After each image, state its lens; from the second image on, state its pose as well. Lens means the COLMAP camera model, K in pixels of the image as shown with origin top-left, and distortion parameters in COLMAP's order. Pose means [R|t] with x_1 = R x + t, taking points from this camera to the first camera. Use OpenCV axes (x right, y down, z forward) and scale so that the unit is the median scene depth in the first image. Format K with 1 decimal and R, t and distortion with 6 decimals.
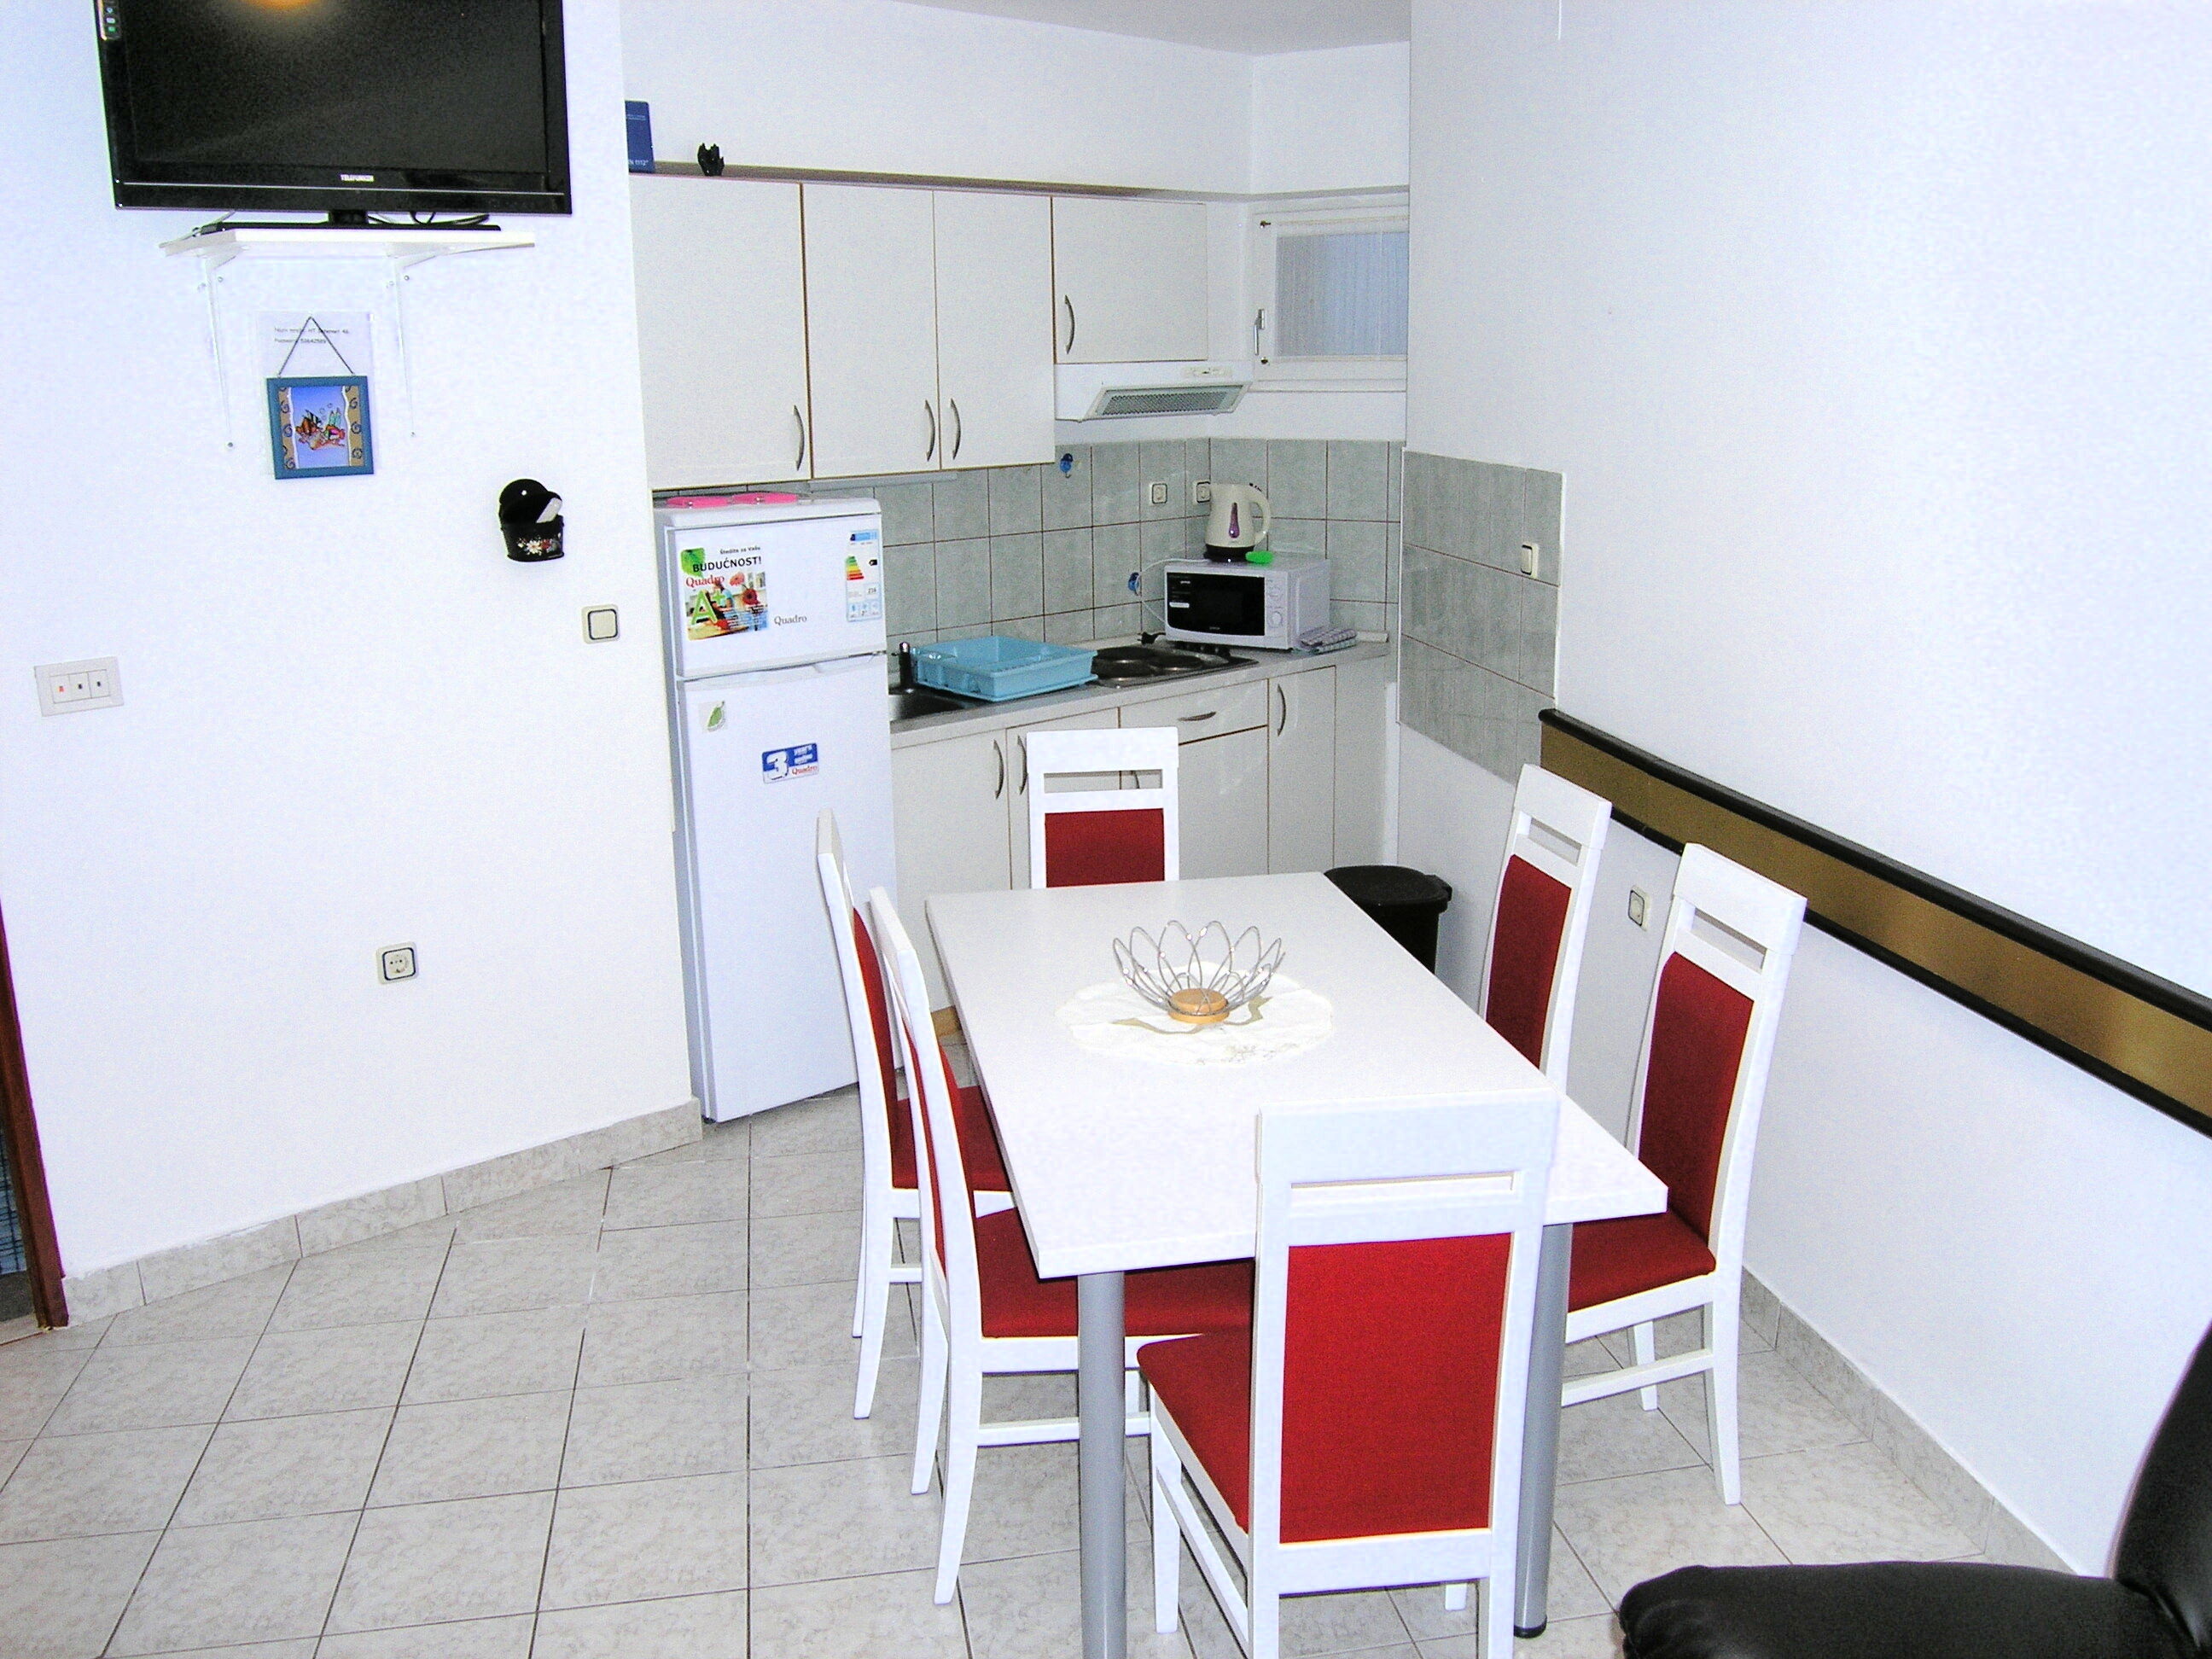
lens RADIAL K [[1835.1, 0, 1102.1], [0, 1835.1, 811.5], [0, 0, 1]] dist [-0.107950, 0.048693]
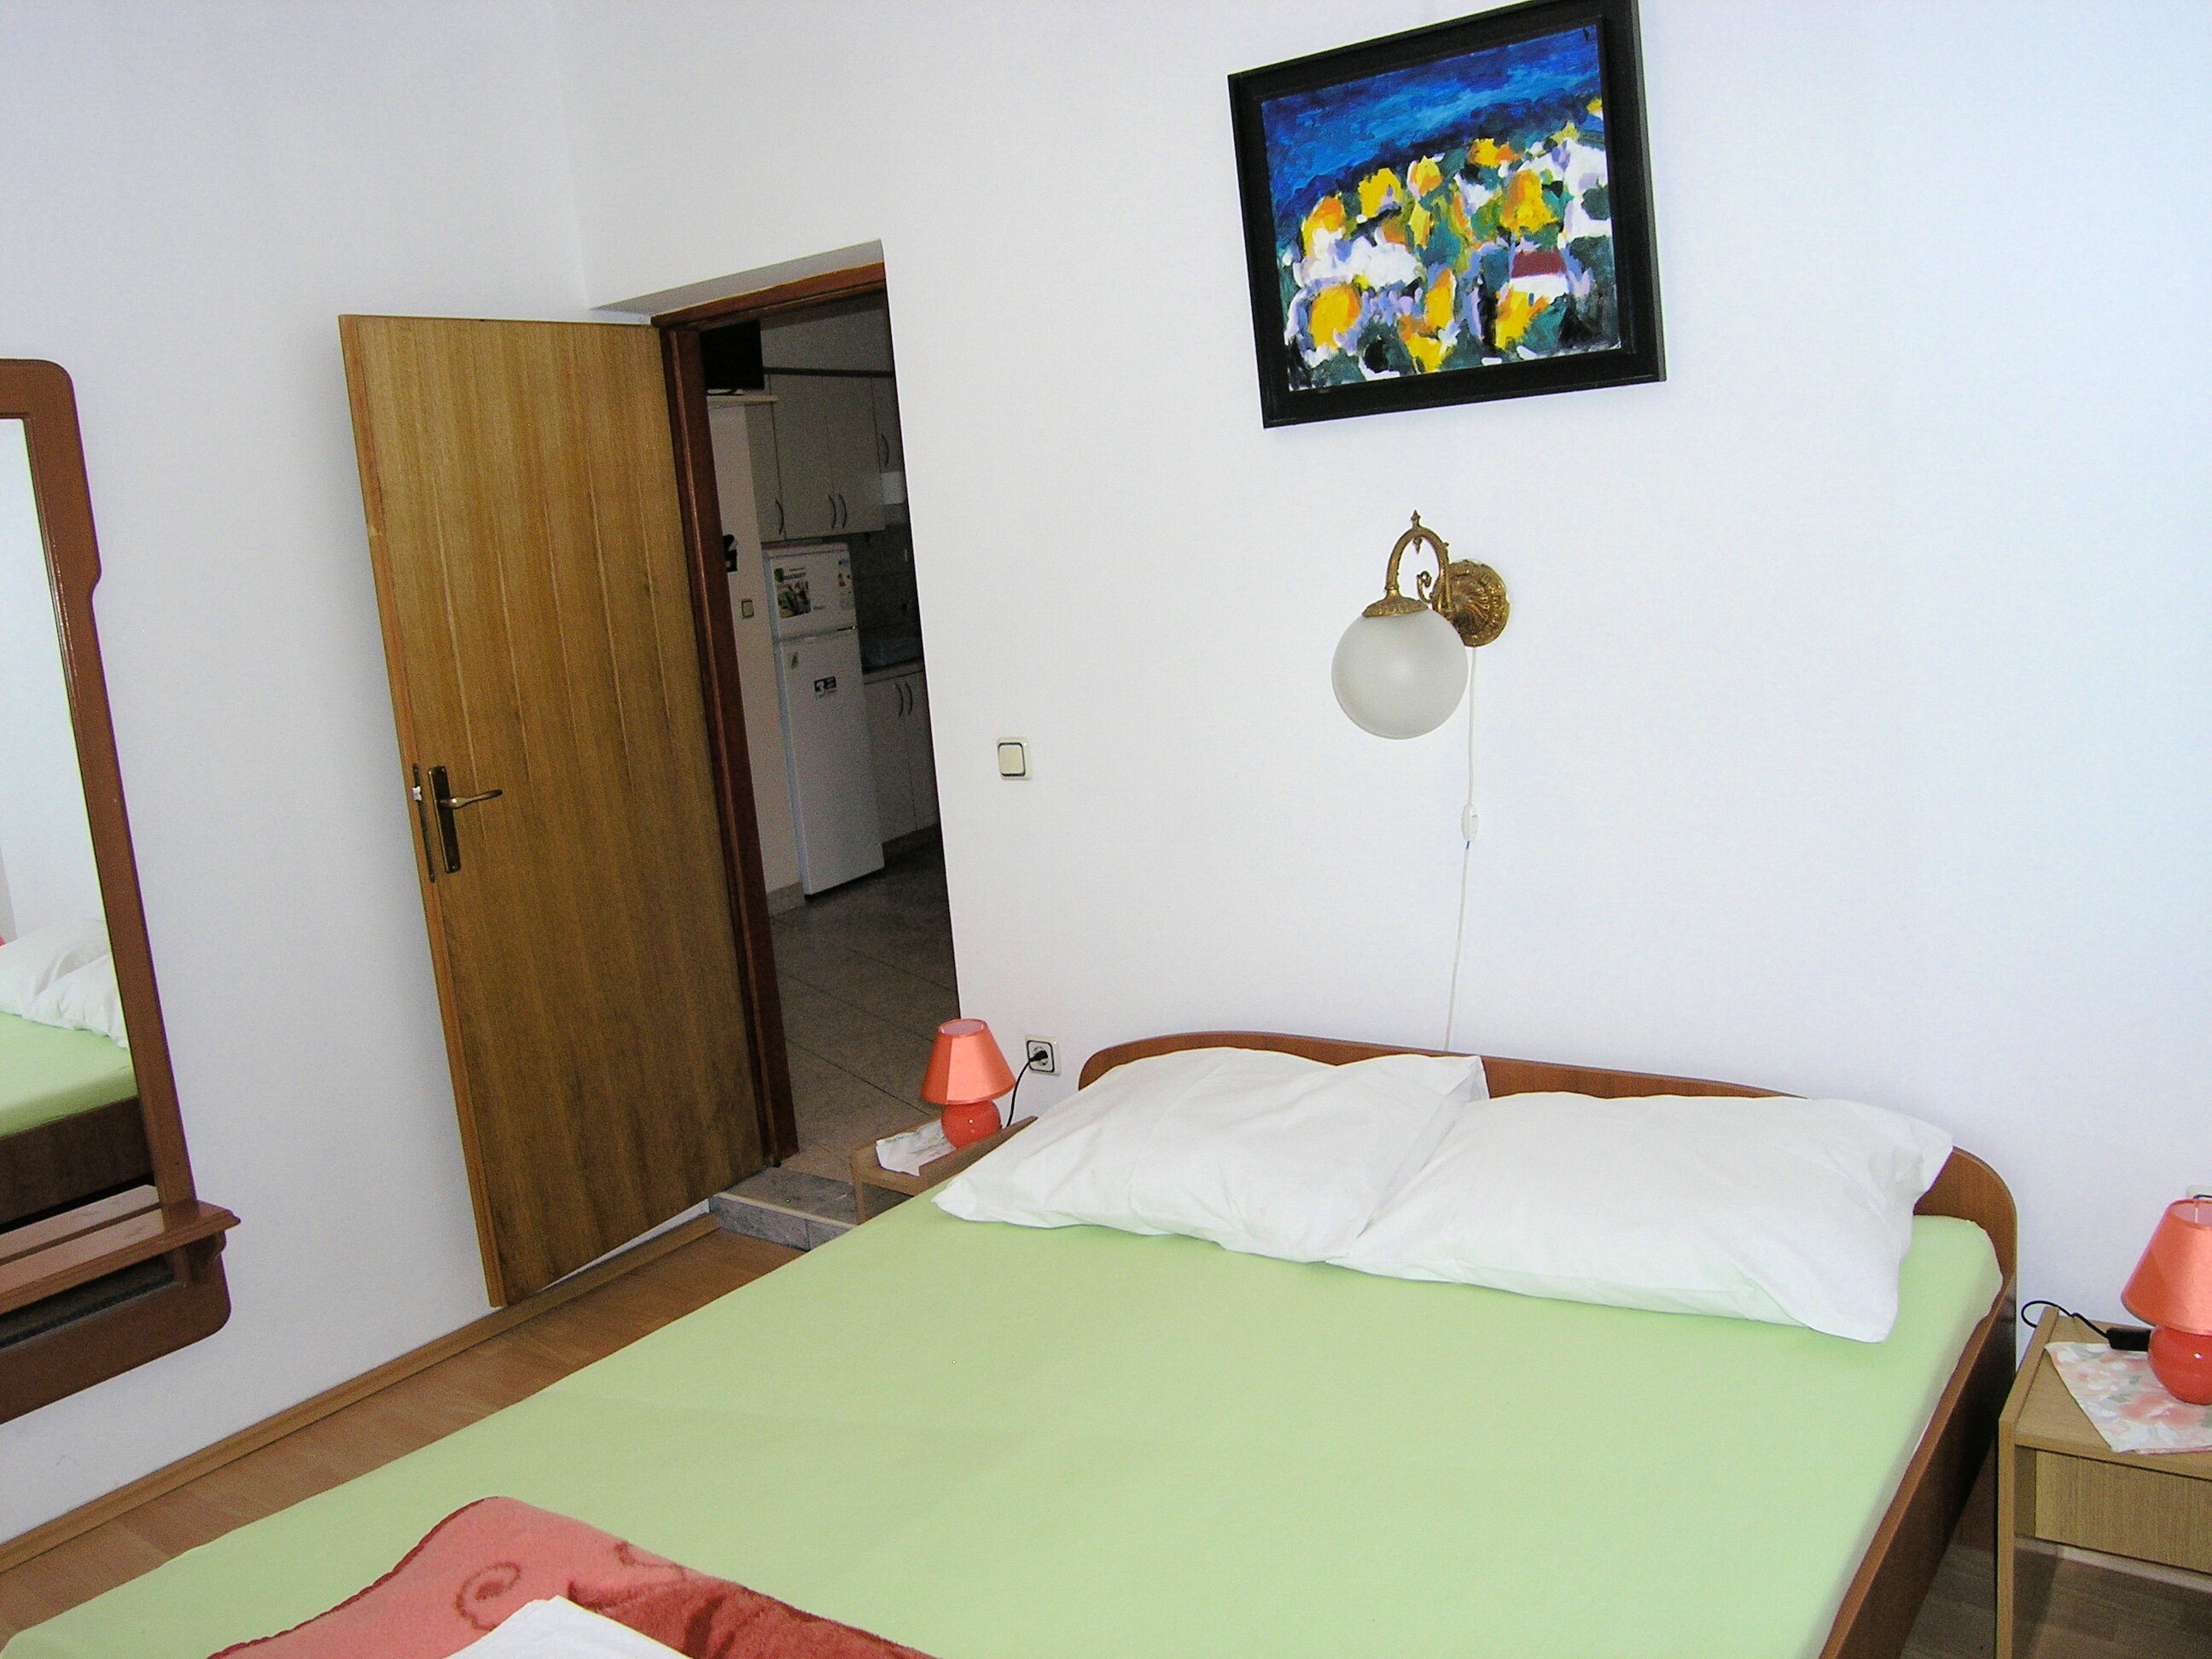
lens RADIAL K [[1835.1, 0, 1107.7], [0, 1835.1, 834.6], [0, 0, 1]] dist [-0.107950, 0.048693]
pose [[0.925539, -0.131964, 0.354914, -0.573902], [0.162399, 0.985064, -0.057237, 0.265345], [-0.342059, 0.110612, 0.933145, -0.761507]]
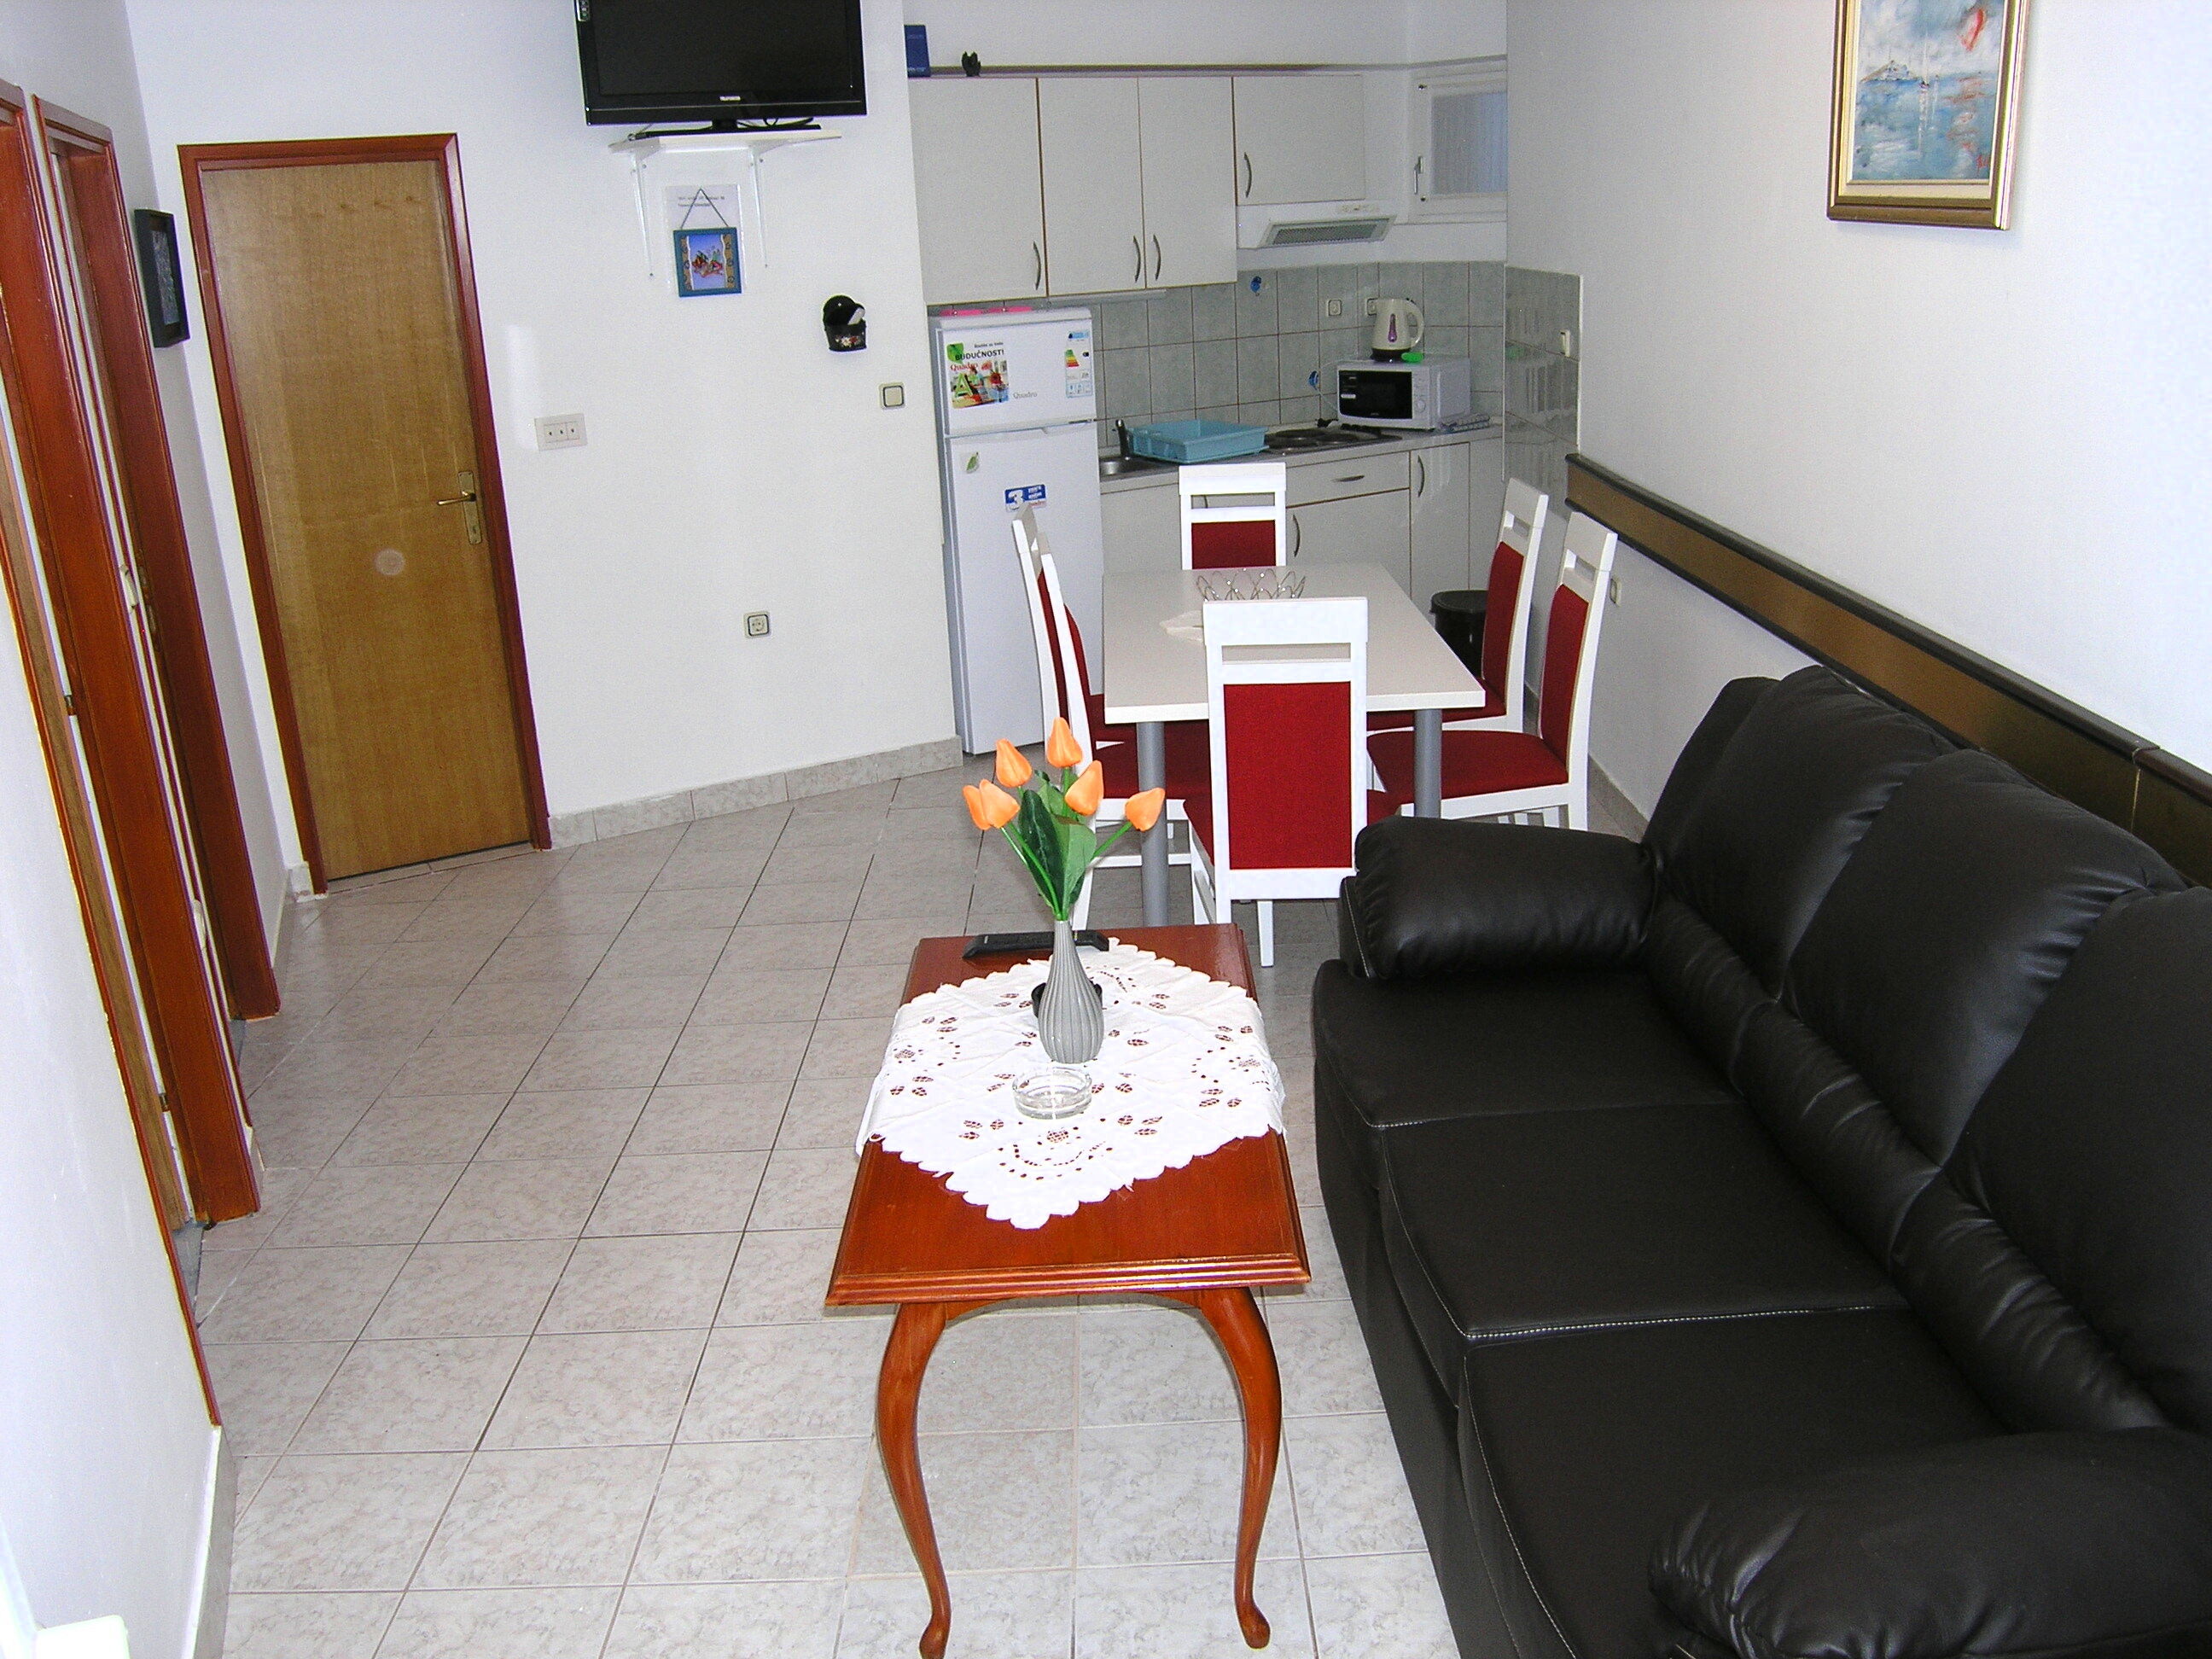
lens RADIAL K [[1835.1, 0, 1099.1], [0, 1835.1, 825.5], [0, 0, 1]] dist [-0.107950, 0.048693]
pose [[0.983066, 0.025181, -0.181516, 0.148485], [-0.009495, 0.996183, 0.086772, 0.102628], [0.183008, -0.083579, 0.979552, -0.394210]]
